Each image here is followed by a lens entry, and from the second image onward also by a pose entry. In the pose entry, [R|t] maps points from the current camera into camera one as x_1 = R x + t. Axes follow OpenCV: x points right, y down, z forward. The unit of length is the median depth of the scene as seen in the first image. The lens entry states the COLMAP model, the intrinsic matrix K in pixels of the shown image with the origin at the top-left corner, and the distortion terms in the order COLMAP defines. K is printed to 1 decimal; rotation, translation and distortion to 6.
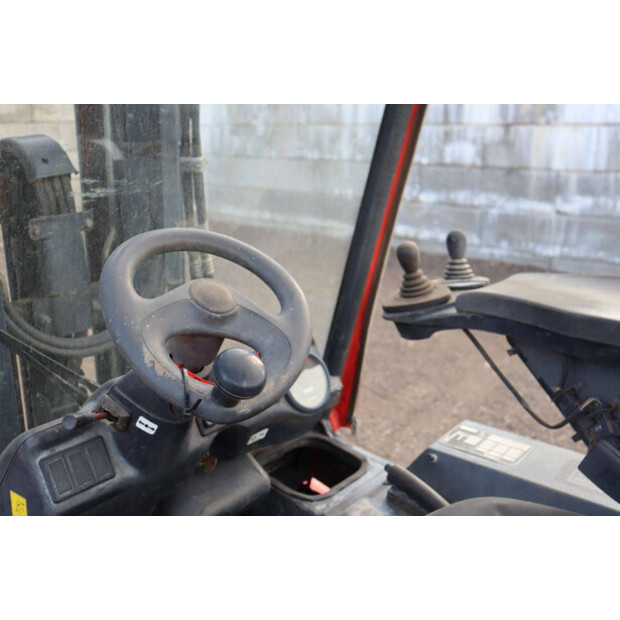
lens RADIAL K [[677.4, 0, 304.8], [0, 677.4, 311.8], [0, 0, 1]] dist [-0.015975, 0.000000]
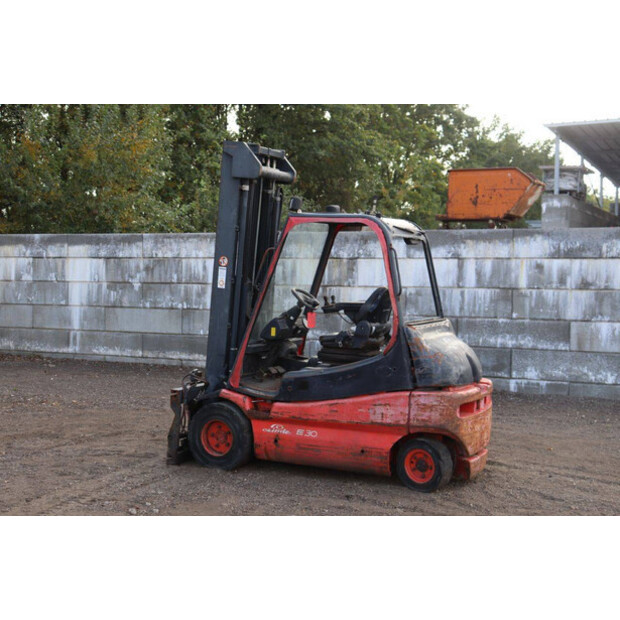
lens RADIAL K [[942.3, 0, 286.1], [0, 942.3, 307.7], [0, 0, 1]] dist [0.060716, 0.000000]
pose [[0.964296, 0.025854, 0.263563, -2.626366], [0.042579, 0.967140, -0.250655, 2.296340], [-0.261383, 0.252927, 0.931508, -7.276035]]
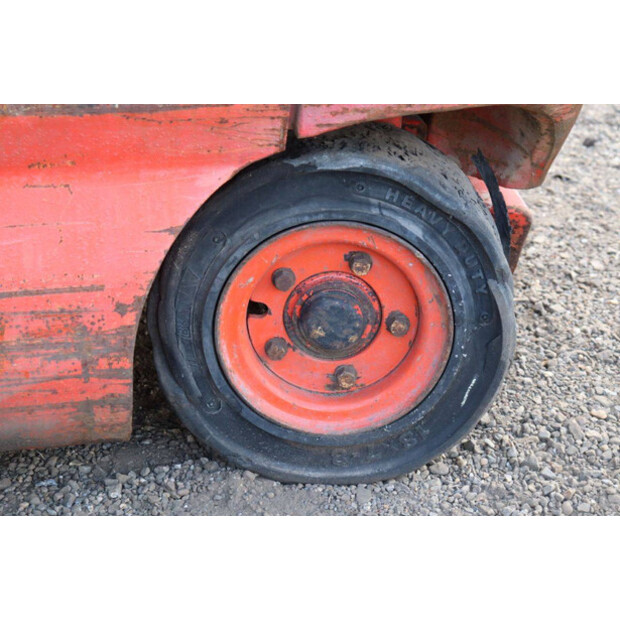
lens RADIAL K [[1498.5, 0, 309.8], [0, 1498.5, 310.7], [0, 0, 1]] dist [0.422679, 0.000000]
pose [[0.604534, -0.327984, 0.725924, -0.782721], [0.201527, 0.944628, 0.258970, 1.119641], [-0.770666, -0.010263, 0.637157, -0.991398]]
